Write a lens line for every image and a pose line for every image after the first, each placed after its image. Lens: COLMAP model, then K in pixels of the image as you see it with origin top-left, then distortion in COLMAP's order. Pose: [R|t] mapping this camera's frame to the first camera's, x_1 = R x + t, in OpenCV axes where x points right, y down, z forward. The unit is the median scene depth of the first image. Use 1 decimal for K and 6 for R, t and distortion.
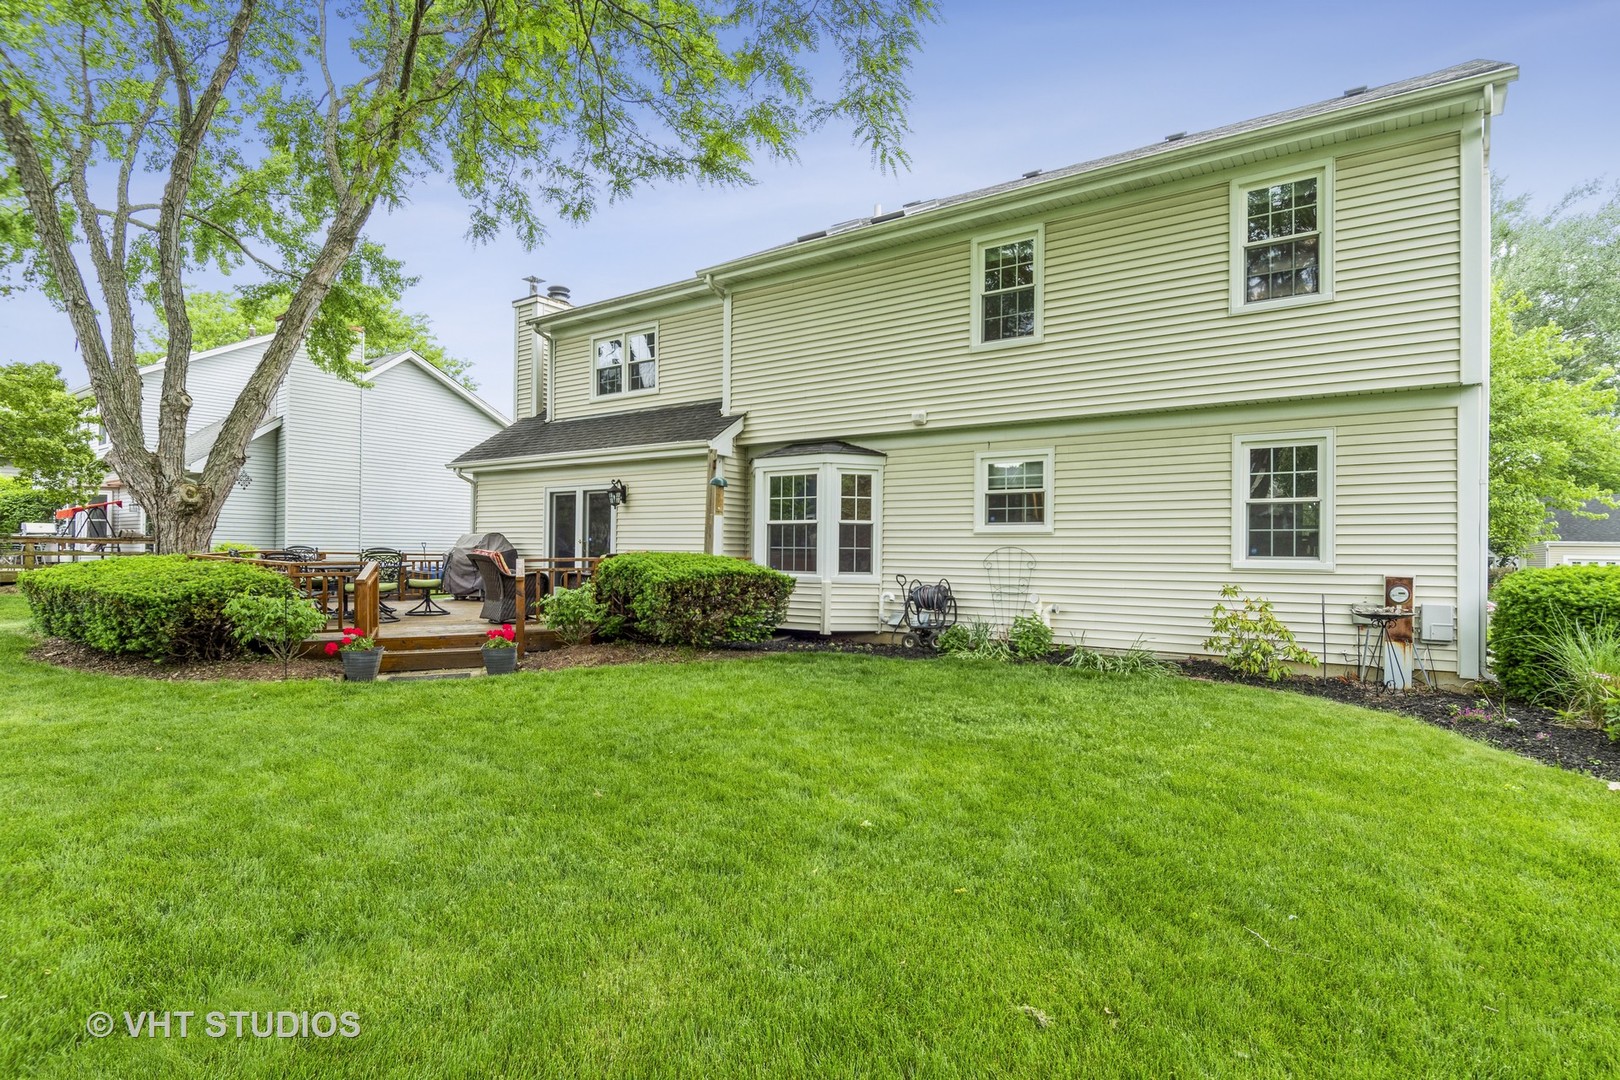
lens RADIAL K [[850.9, 0, 817.1], [0, 850.9, 541.7], [0, 0, 1]] dist [0.001623, -0.007119]
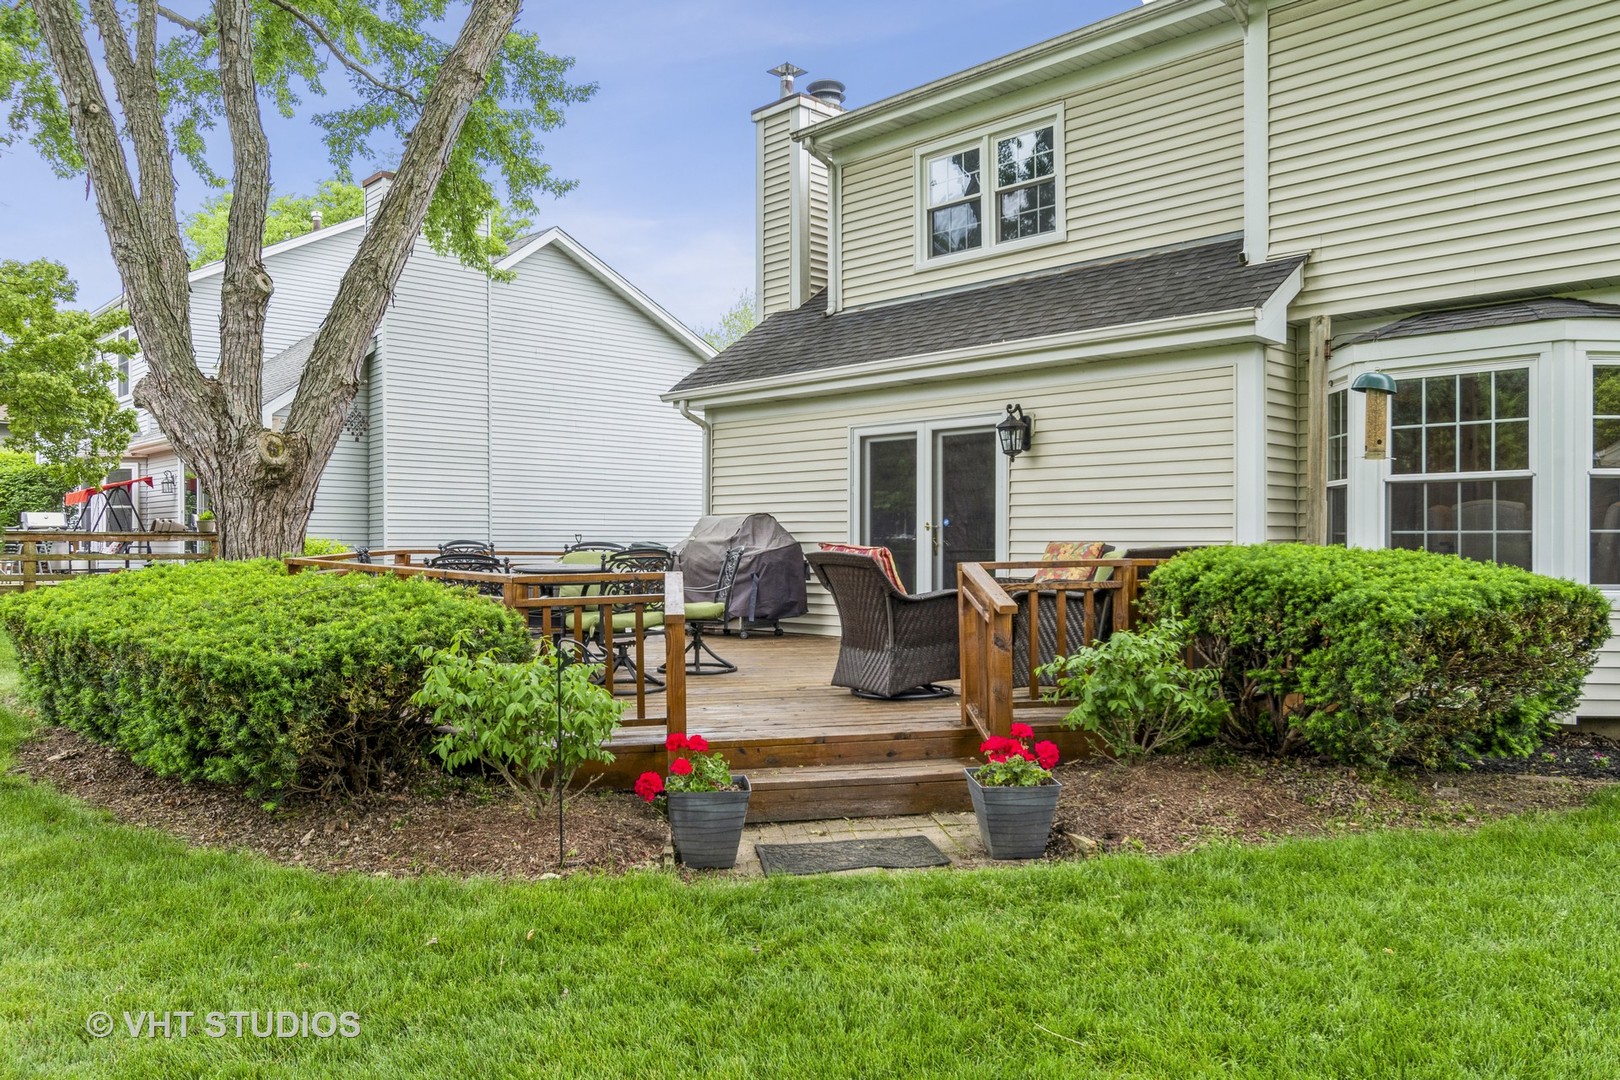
lens RADIAL K [[1227.1, 0, 808.7], [0, 1227.1, 543.5], [0, 0, 1]] dist [-0.011530, 0.016134]
pose [[0.982466, -0.010996, -0.186117, -0.217261], [0.013191, 0.999857, 0.010559, 0.001509], [0.185974, -0.012829, 0.982471, 0.245131]]
